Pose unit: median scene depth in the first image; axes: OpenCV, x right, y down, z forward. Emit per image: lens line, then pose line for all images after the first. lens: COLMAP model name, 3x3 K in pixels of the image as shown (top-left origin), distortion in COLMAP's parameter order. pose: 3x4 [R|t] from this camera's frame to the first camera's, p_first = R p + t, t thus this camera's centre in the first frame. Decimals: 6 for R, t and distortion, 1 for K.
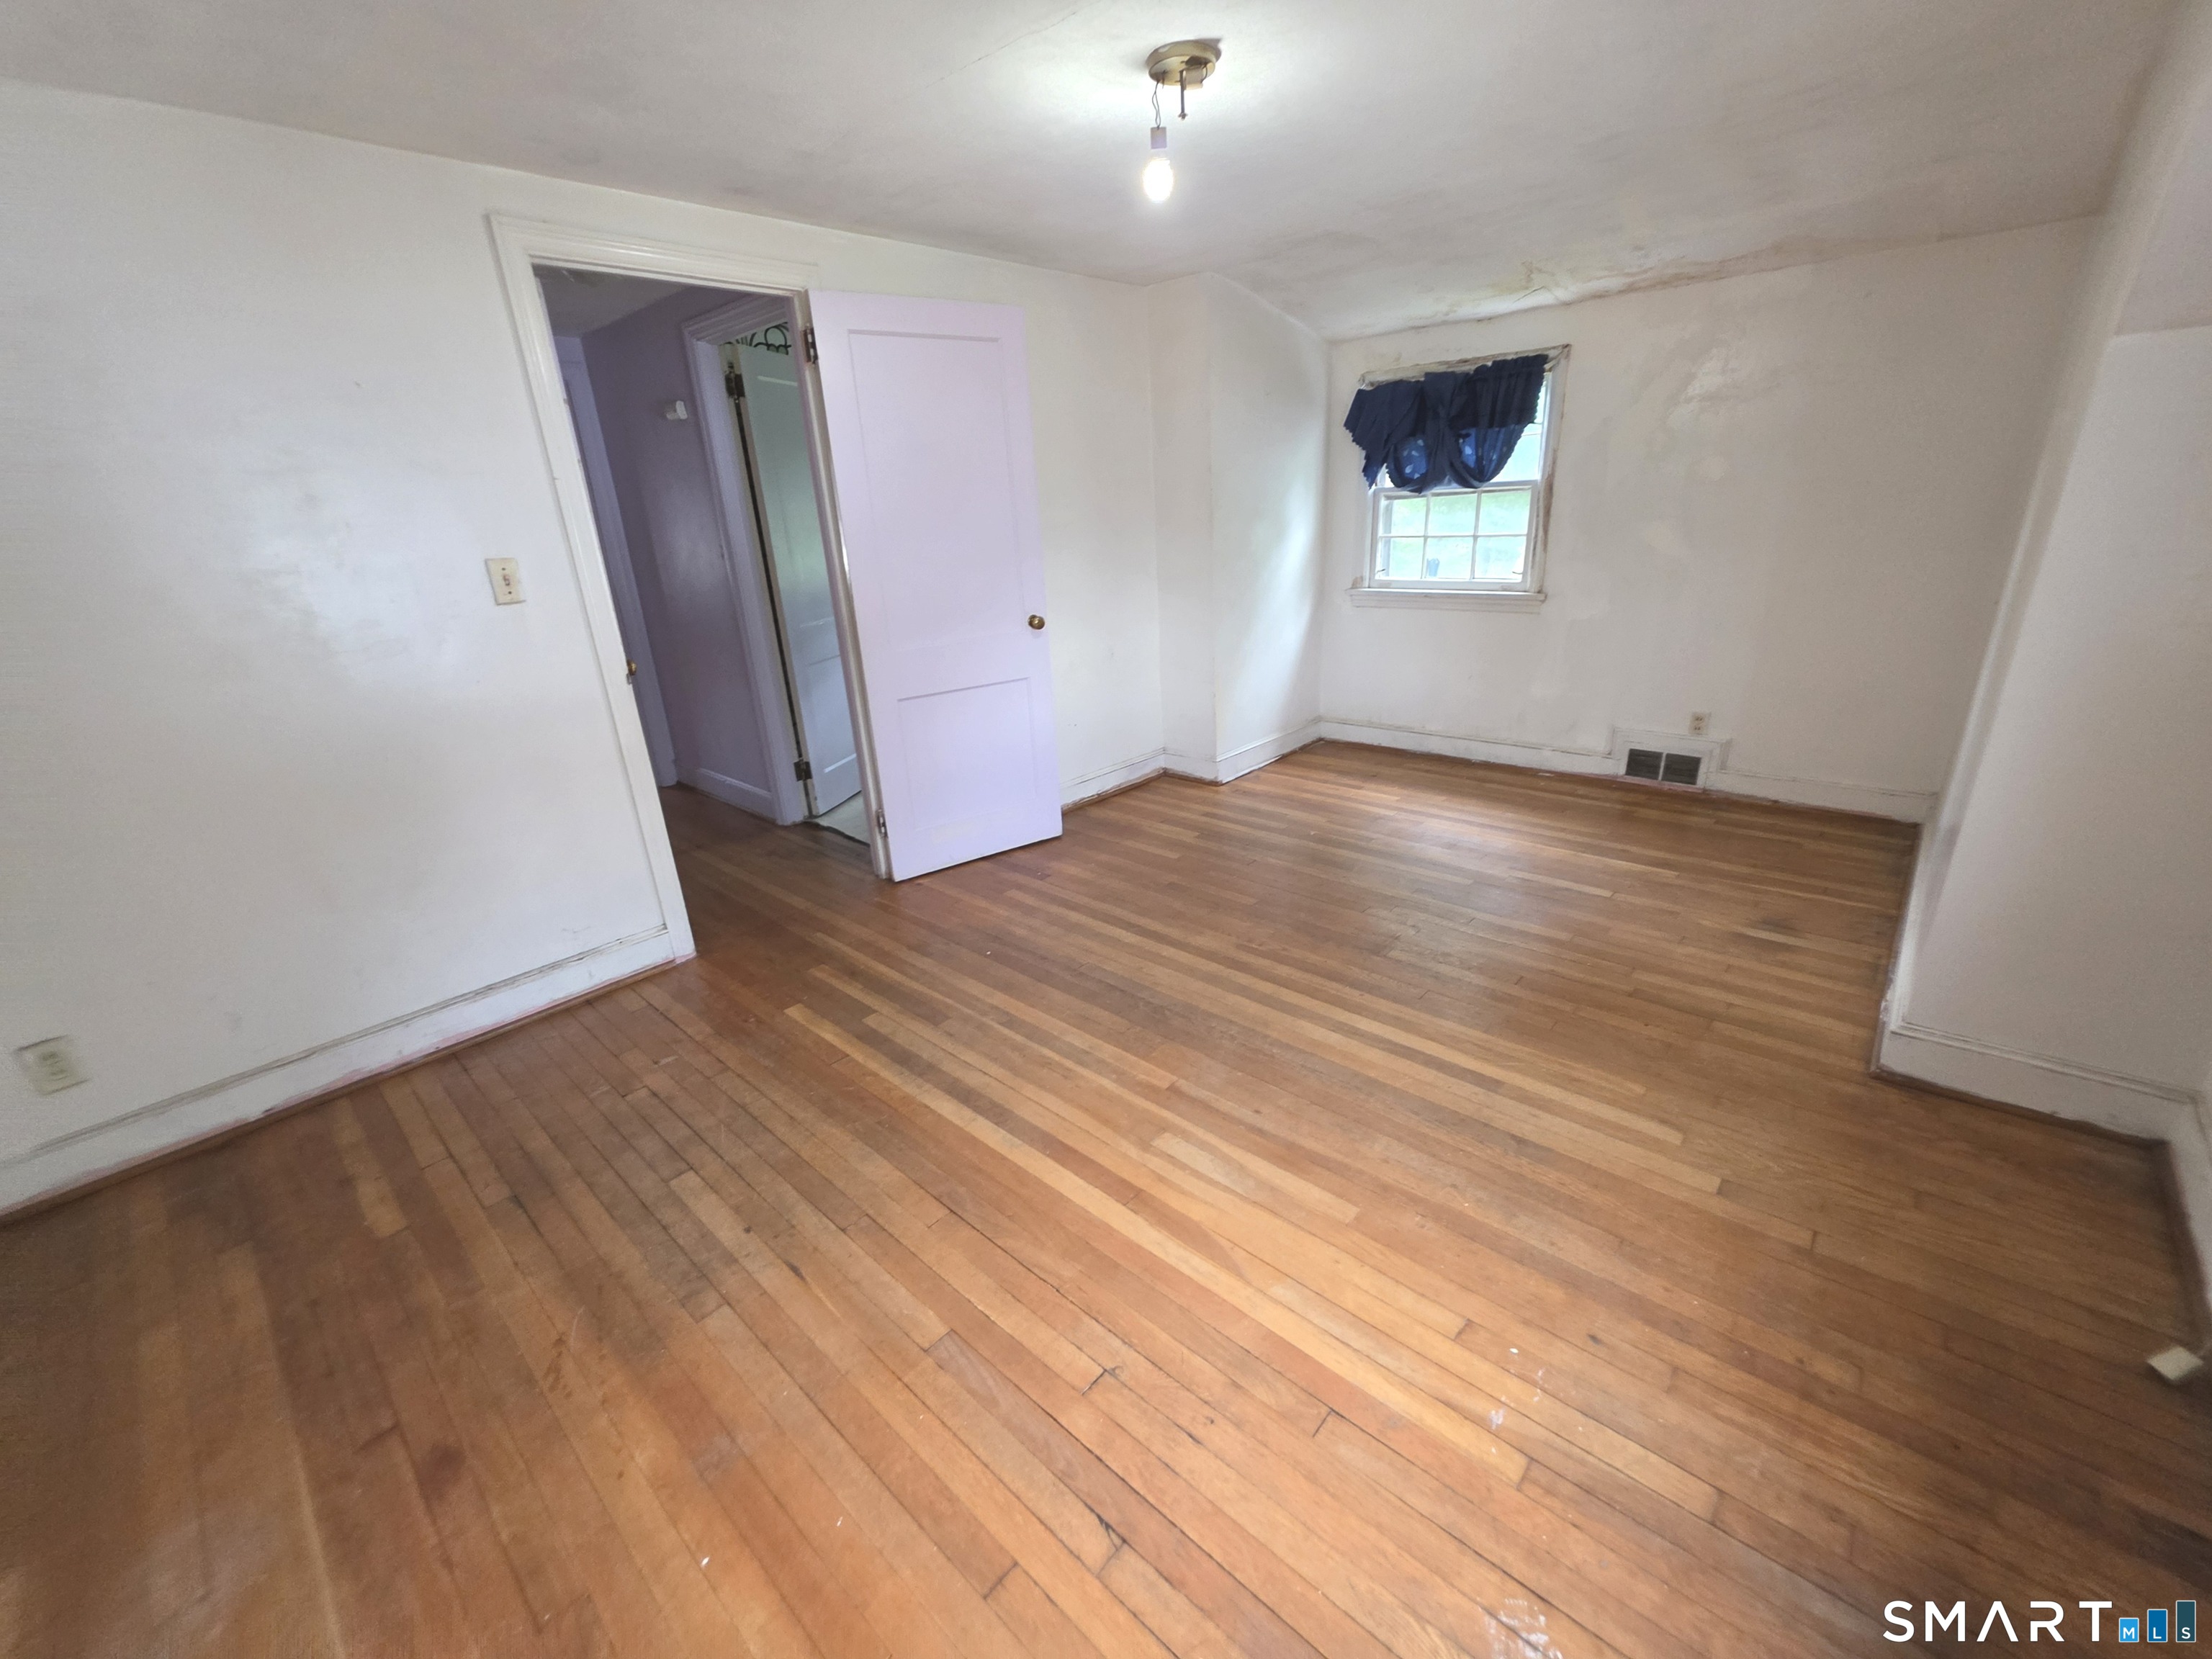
lens RADIAL K [[888.3, 0, 1107.1], [0, 888.3, 833.6], [0, 0, 1]] dist [-0.000664, -0.000605]
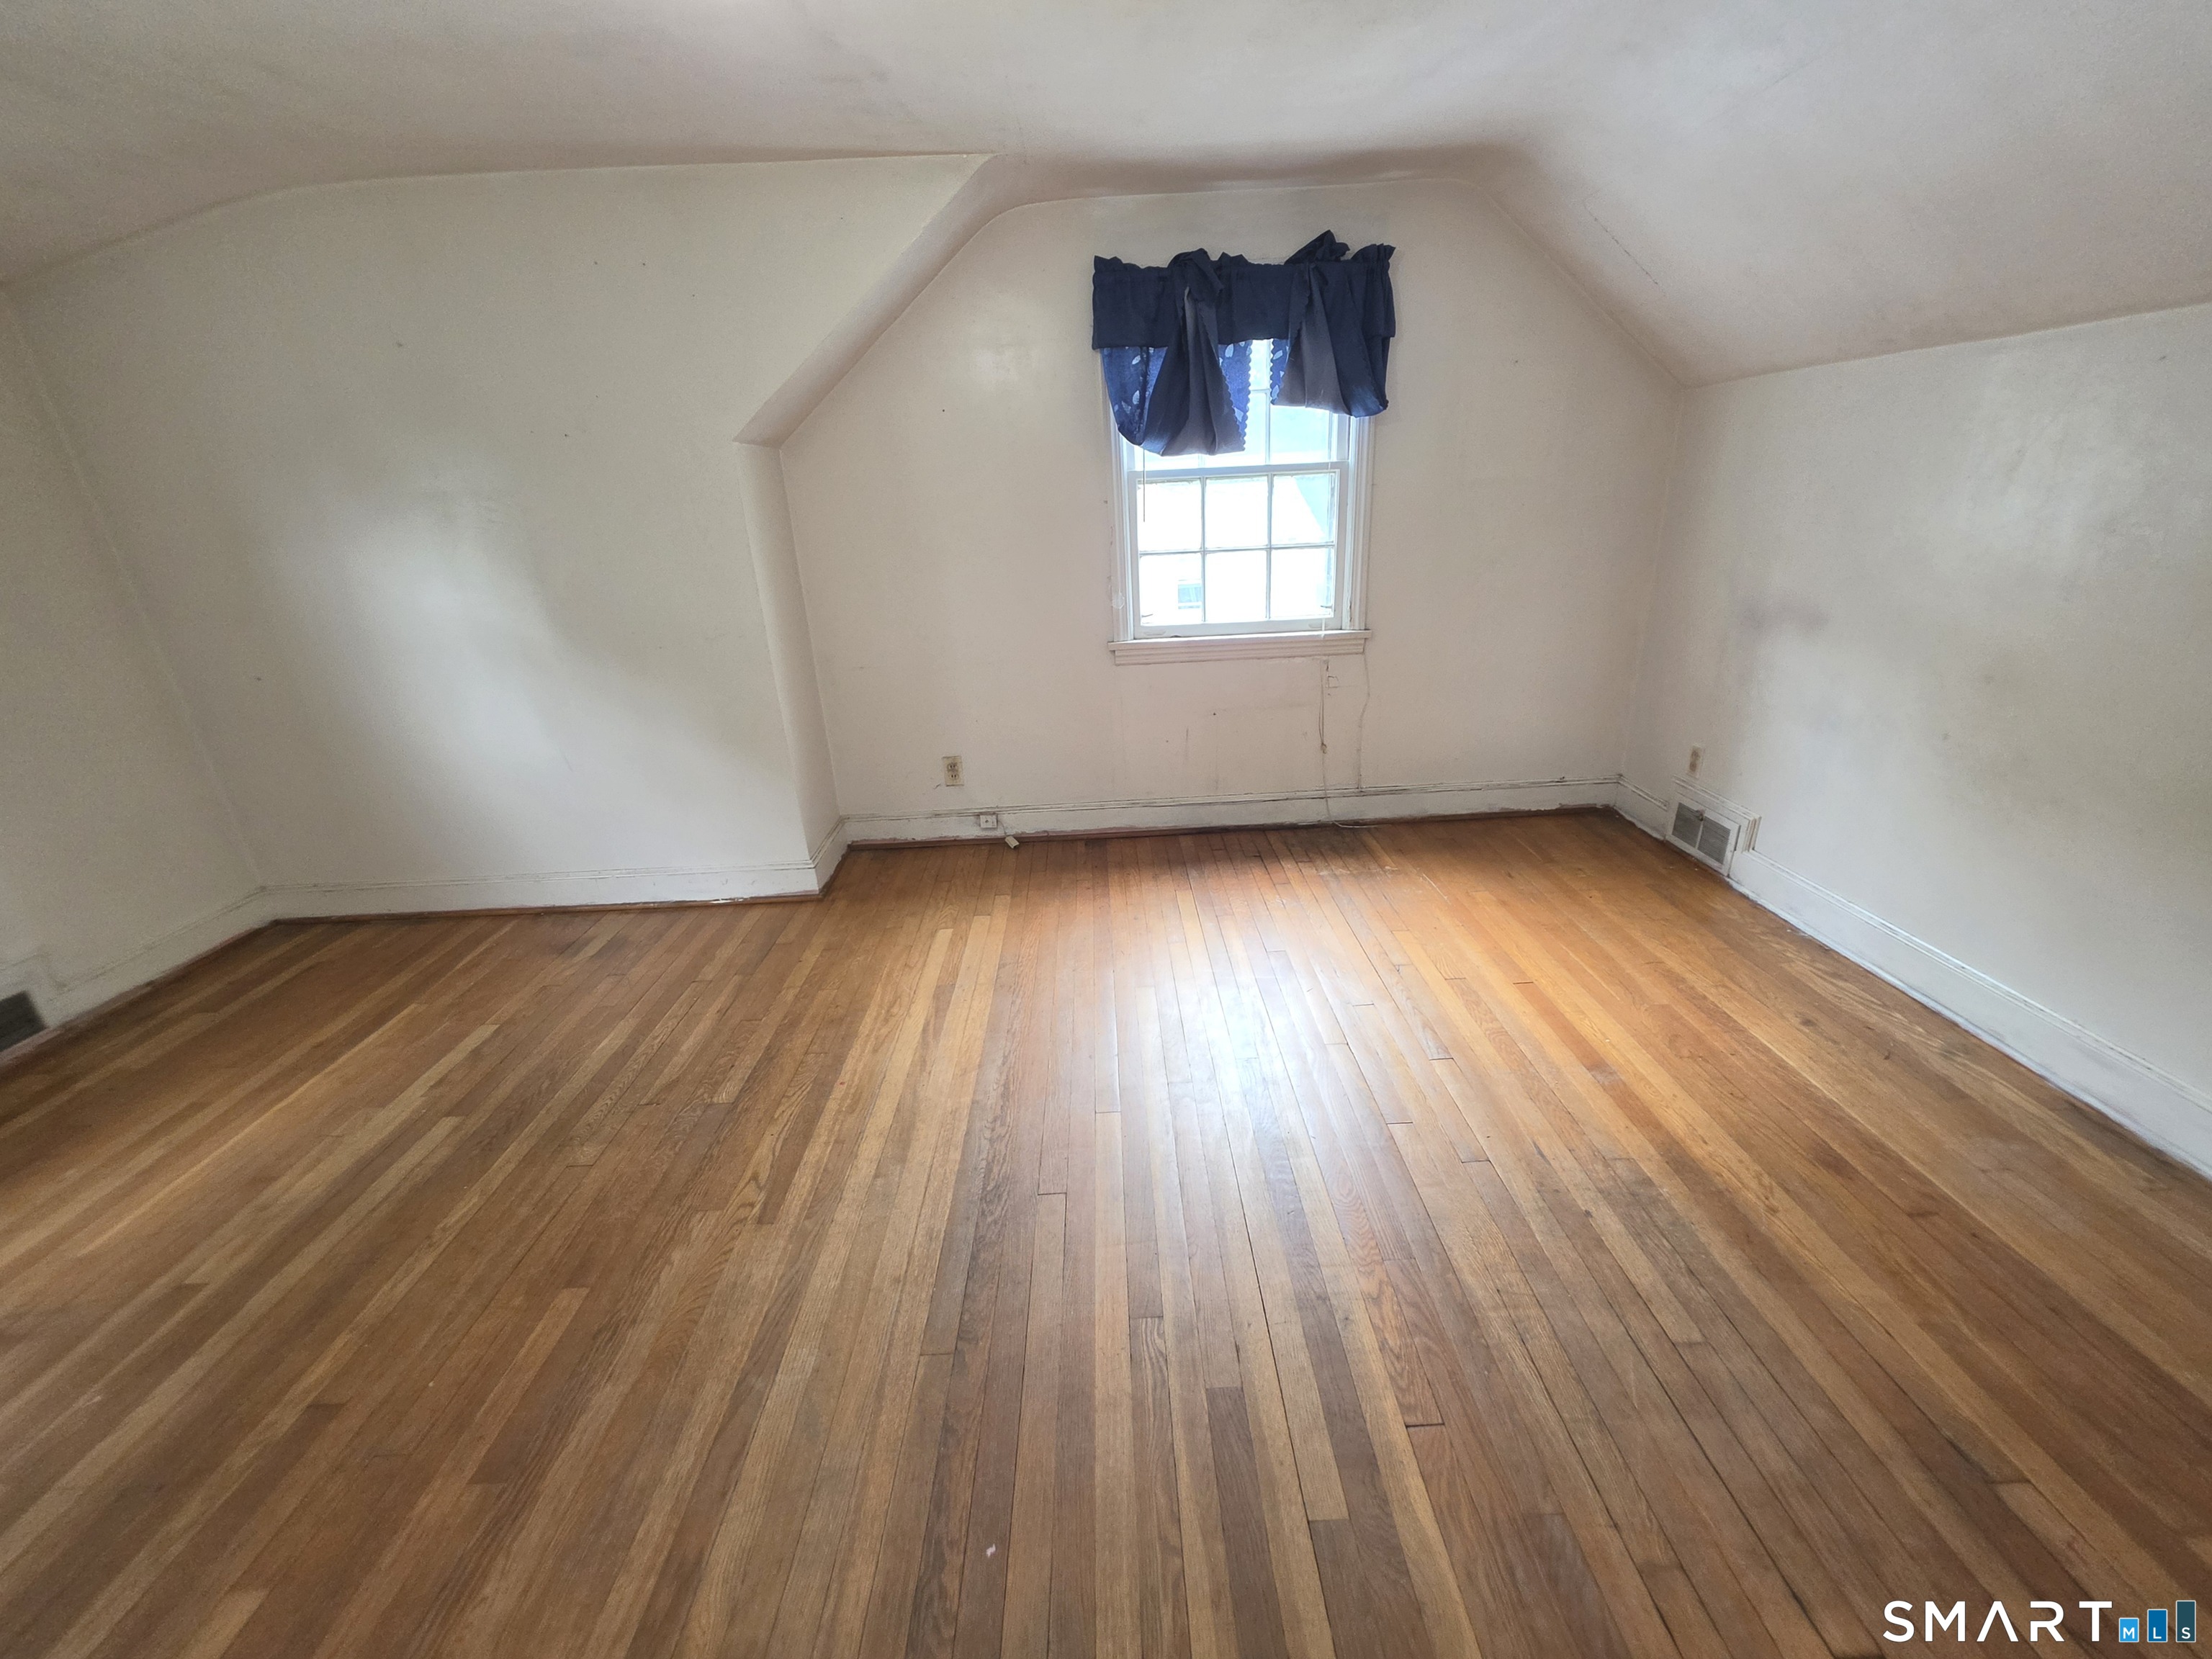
lens RADIAL K [[888.3, 0, 1107.1], [0, 888.3, 833.6], [0, 0, 1]] dist [-0.000664, -0.000605]
pose [[-0.686995, -0.177185, 0.704729, -0.475409], [0.328974, 0.788904, 0.519044, -0.389333], [-0.647931, 0.588418, -0.483684, 1.138658]]
